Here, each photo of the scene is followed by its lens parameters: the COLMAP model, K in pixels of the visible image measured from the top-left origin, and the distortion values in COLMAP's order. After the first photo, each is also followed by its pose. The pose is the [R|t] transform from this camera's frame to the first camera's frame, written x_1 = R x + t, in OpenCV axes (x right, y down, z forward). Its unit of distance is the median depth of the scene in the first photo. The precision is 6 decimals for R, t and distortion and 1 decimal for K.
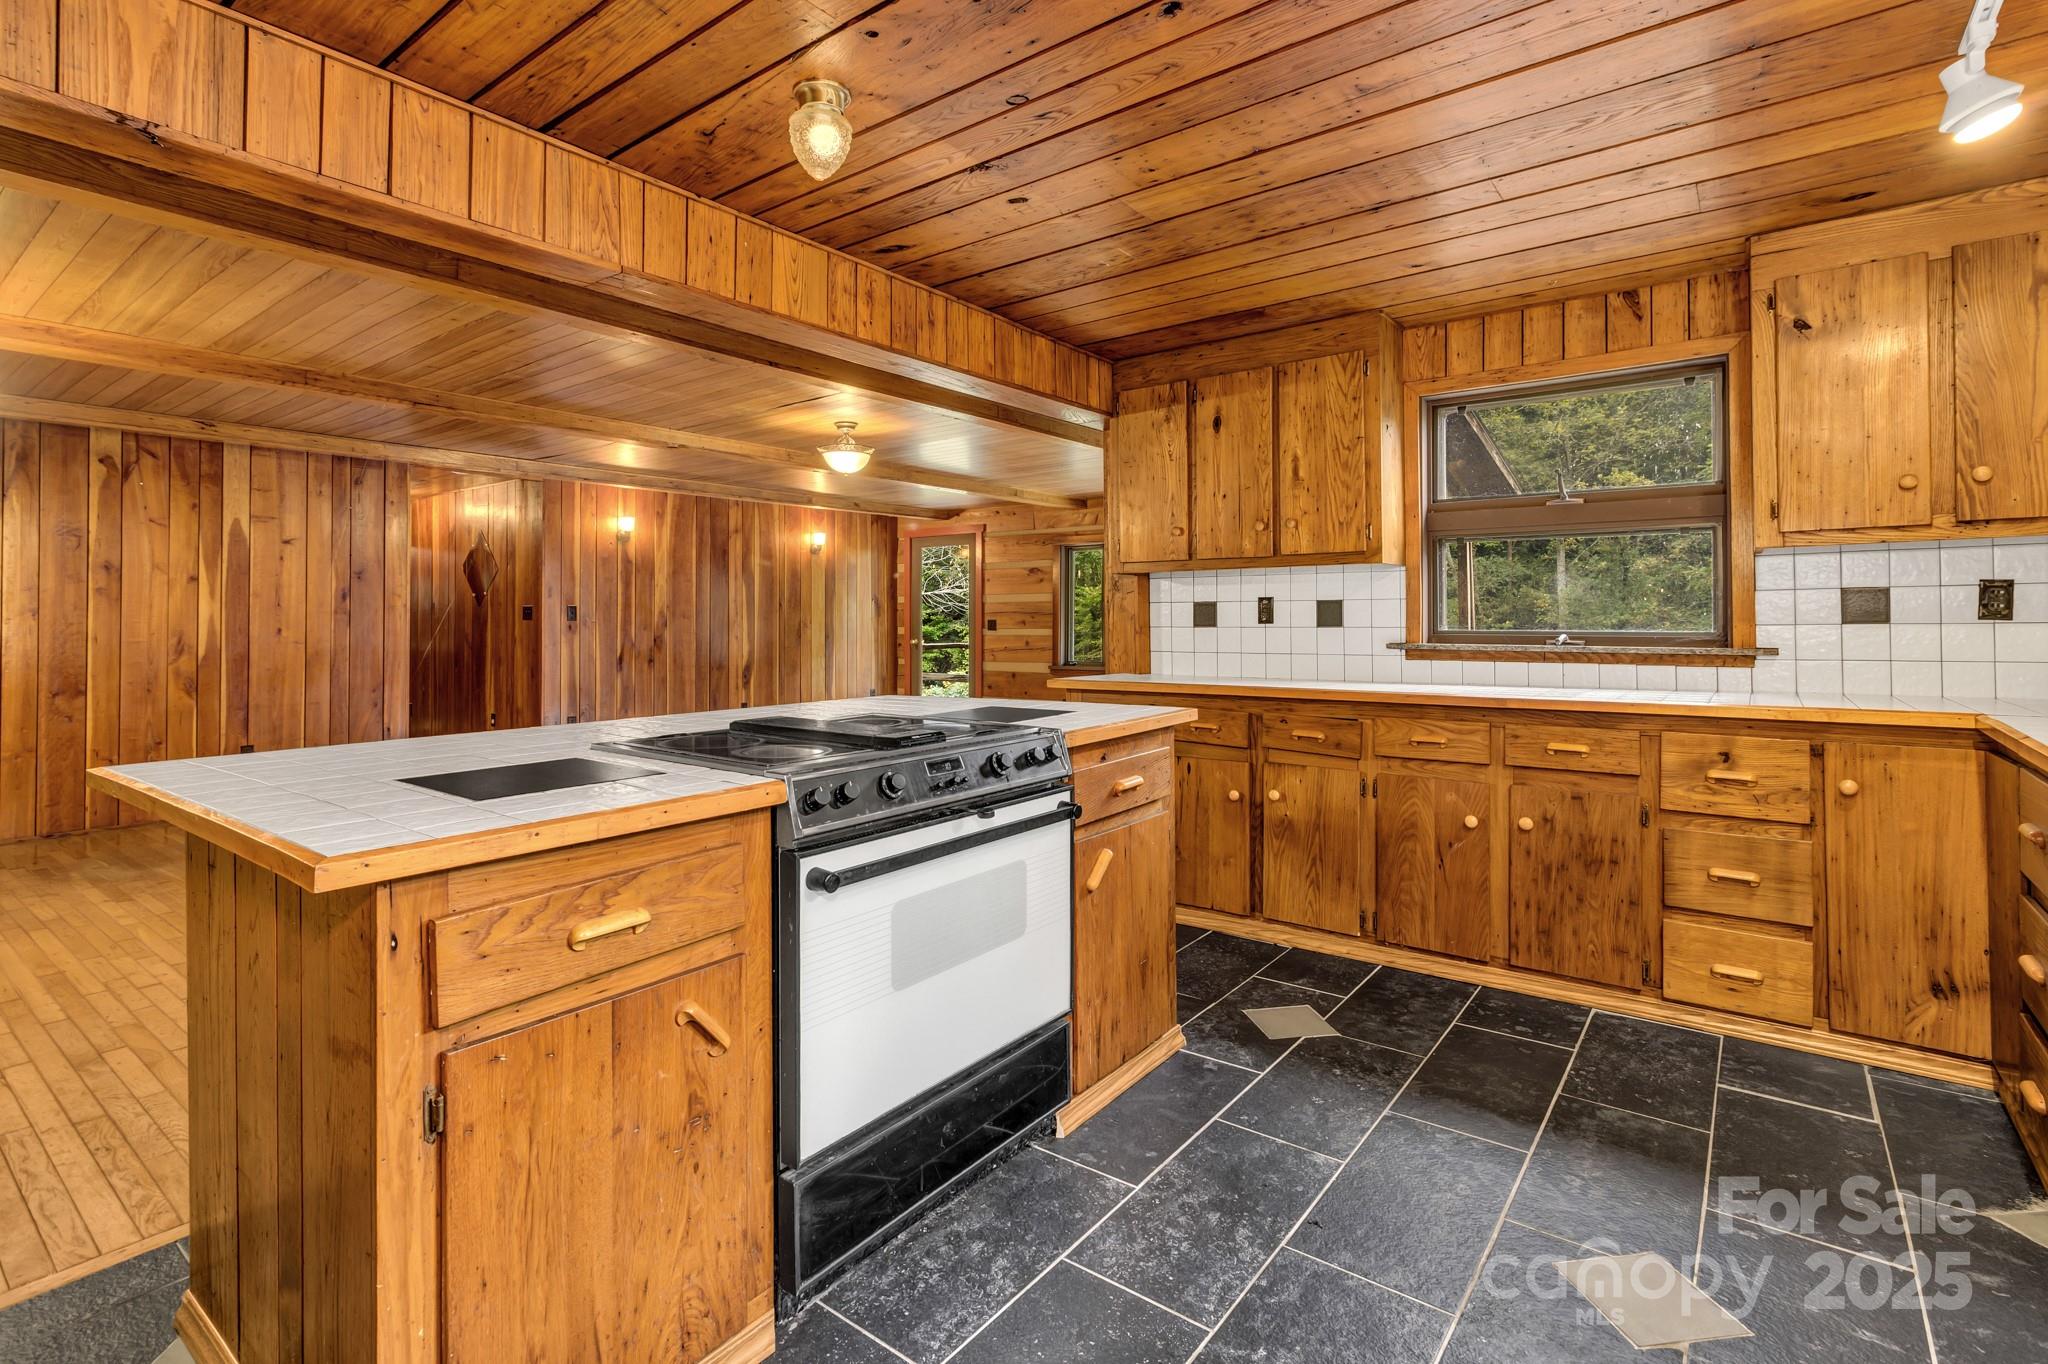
lens RADIAL K [[957.9, 0, 1027.8], [0, 957.9, 612.1], [0, 0, 1]] dist [0.000108, 0.000315]
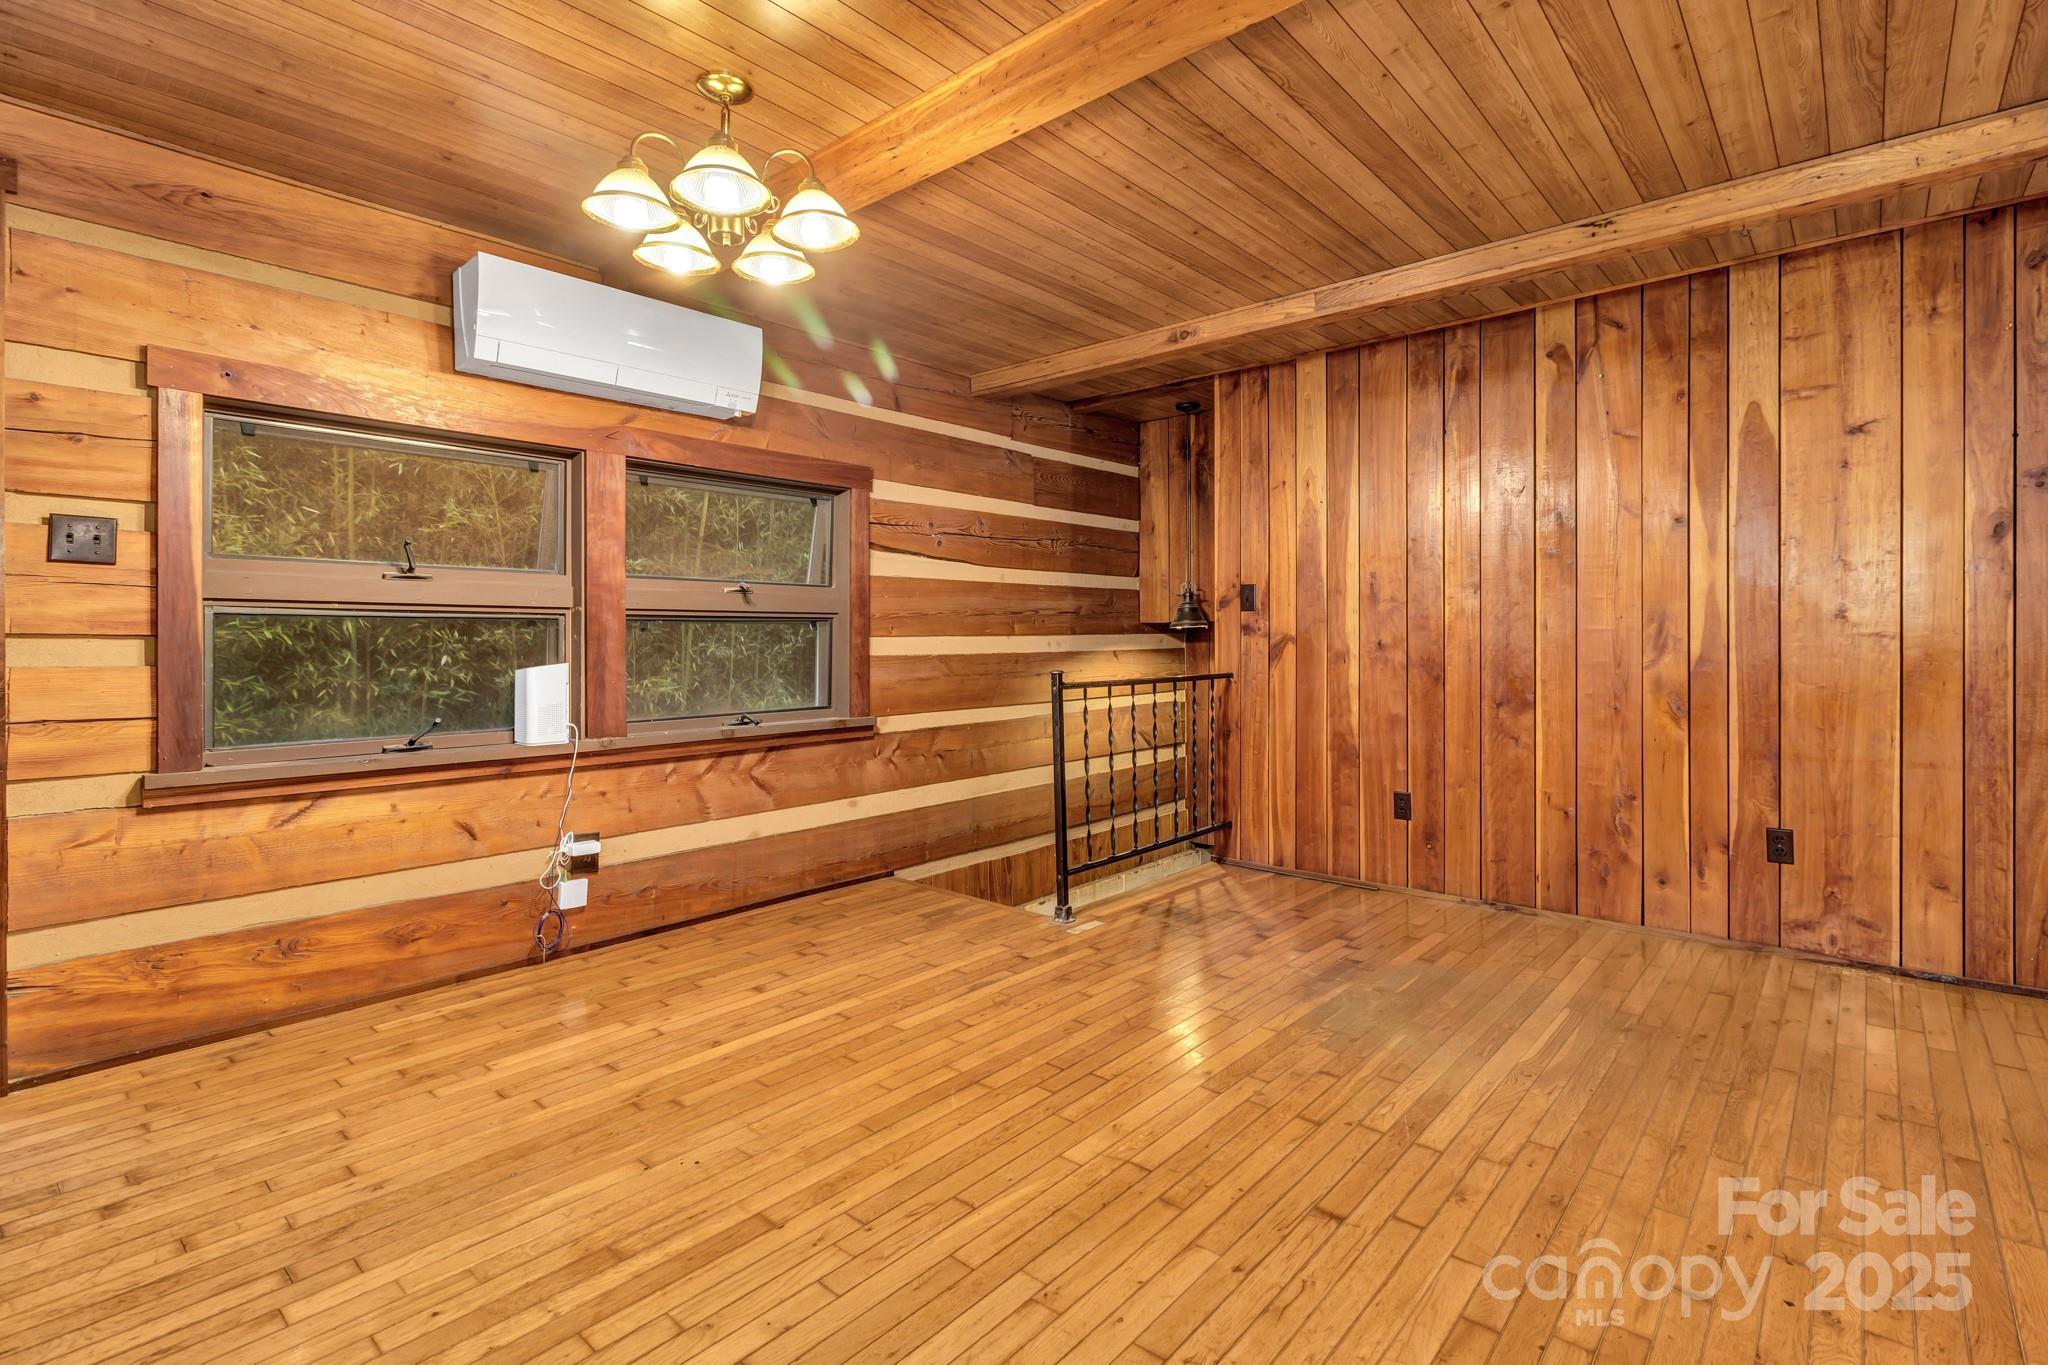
lens RADIAL K [[957.9, 0, 1029.4], [0, 957.9, 633.2], [0, 0, 1]] dist [0.000108, 0.000315]
pose [[-0.070210, 0.000627, -0.997532, -0.283170], [0.013204, 0.999913, -0.000300, 0.028670], [0.997445, -0.013193, -0.070212, 0.682293]]
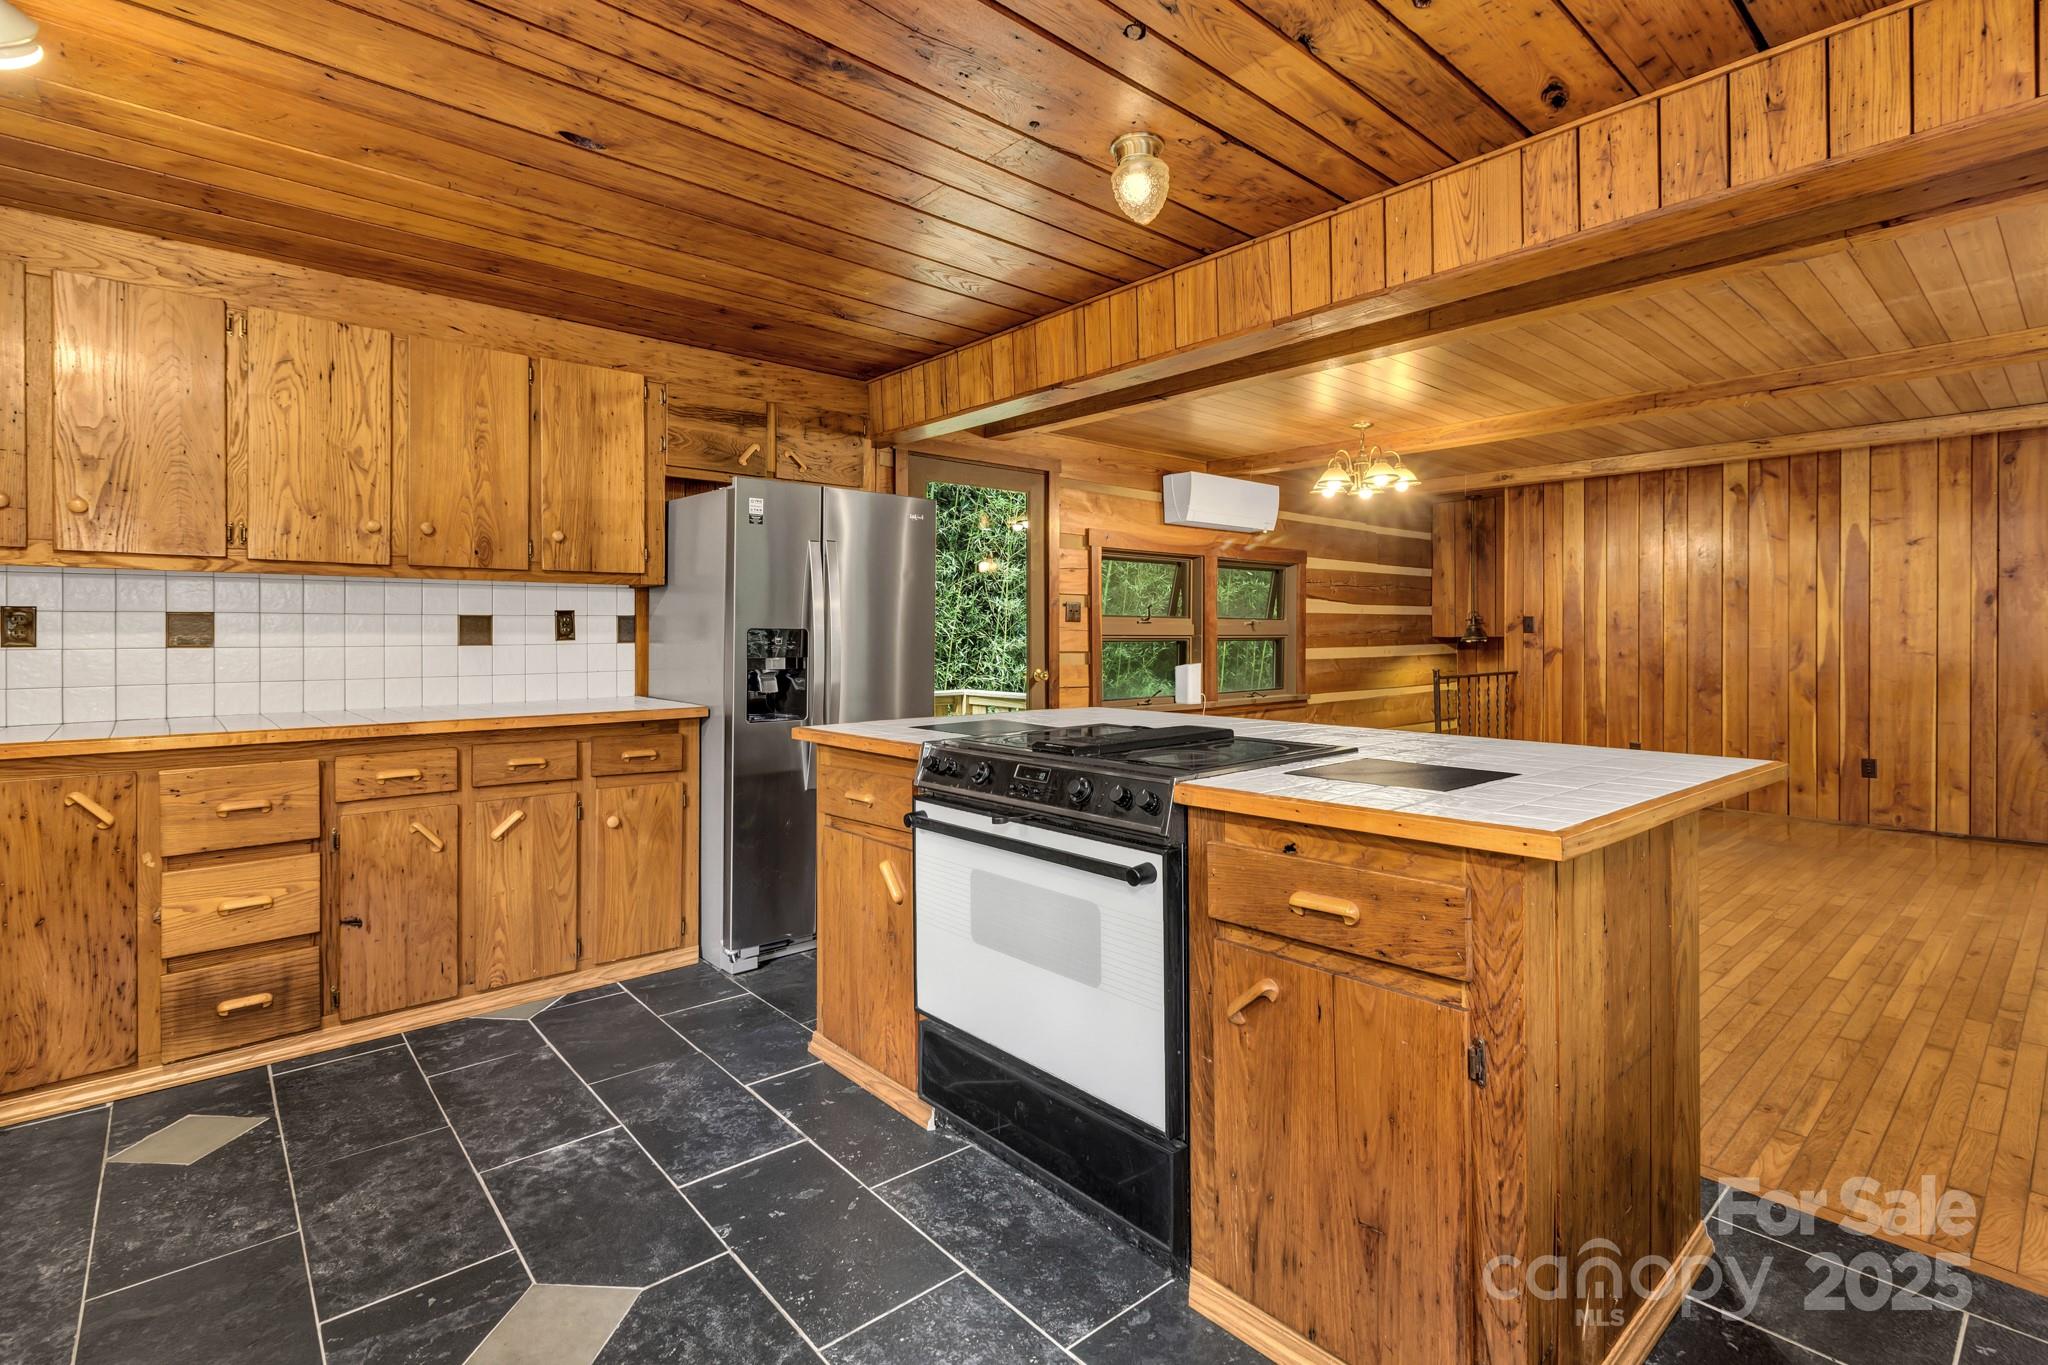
lens RADIAL K [[957.9, 0, 1030.3], [0, 957.9, 629.7], [0, 0, 1]] dist [0.000108, 0.000315]
pose [[-0.193138, 0.002661, -0.981168, 0.314553], [0.010811, 0.999941, 0.000584, -0.000200], [0.981112, -0.010494, -0.193156, 0.394761]]
